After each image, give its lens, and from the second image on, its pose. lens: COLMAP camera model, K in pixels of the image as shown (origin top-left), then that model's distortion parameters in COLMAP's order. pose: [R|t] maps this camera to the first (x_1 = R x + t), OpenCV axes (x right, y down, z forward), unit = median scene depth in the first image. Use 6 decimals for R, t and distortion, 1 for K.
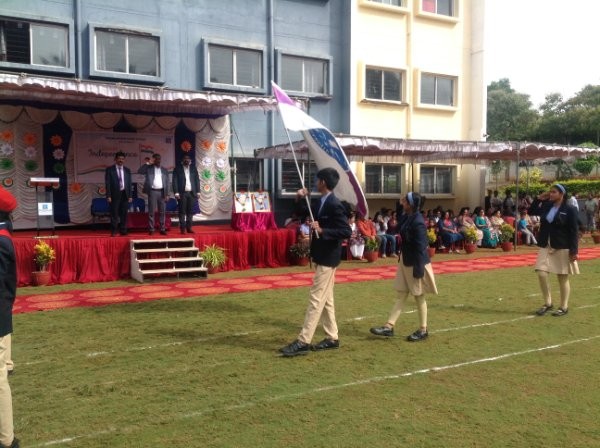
lens RADIAL K [[554.2, 0, 307.0], [0, 554.2, 228.4], [0, 0, 1]] dist [0.104887, -0.215084]
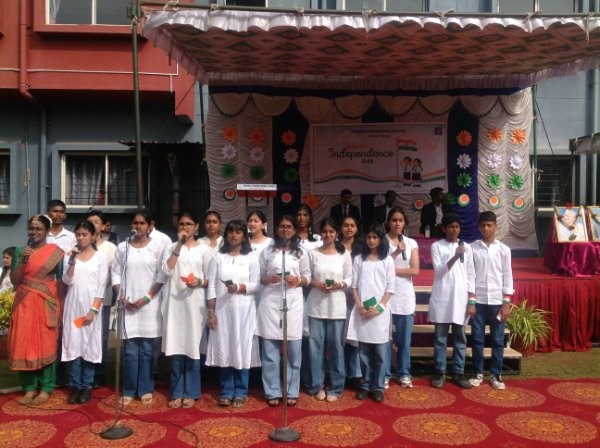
lens RADIAL K [[549.9, 0, 306.0], [0, 549.9, 228.0], [0, 0, 1]] dist [0.120464, -0.246853]
pose [[0.903810, 0.014785, -0.427678, -0.103472], [-0.026850, 0.999393, -0.022192, -0.020279], [0.427090, 0.031541, 0.903659, 0.326164]]
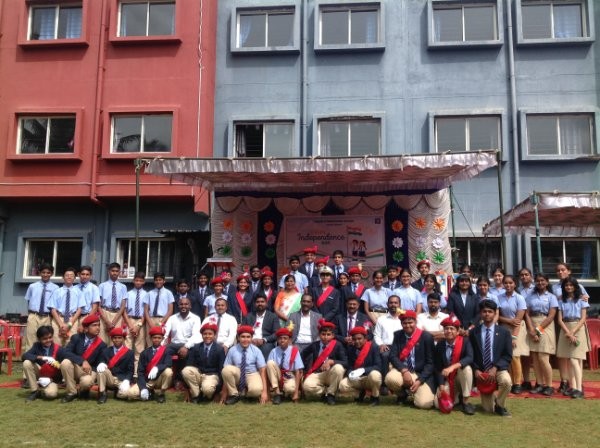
lens RADIAL K [[554.2, 0, 307.0], [0, 554.2, 228.4], [0, 0, 1]] dist [0.104887, -0.215084]
pose [[0.837988, -0.059927, -0.542388, 0.151804], [-0.037275, 0.985344, -0.166457, 0.012658], [0.544413, 0.159707, 0.823473, 0.181014]]
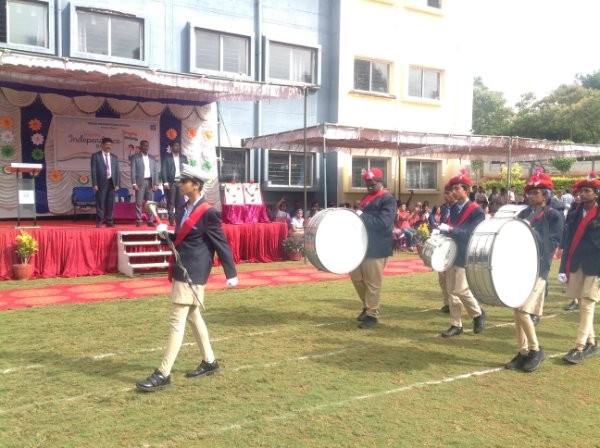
lens RADIAL K [[557.9, 0, 304.4], [0, 557.9, 227.1], [0, 0, 1]] dist [0.100413, -0.224296]
pose [[0.998531, 0.012902, 0.052625, -0.039369], [-0.013351, 0.999877, 0.008202, 0.001022], [-0.052513, -0.008893, 0.998581, 0.027956]]
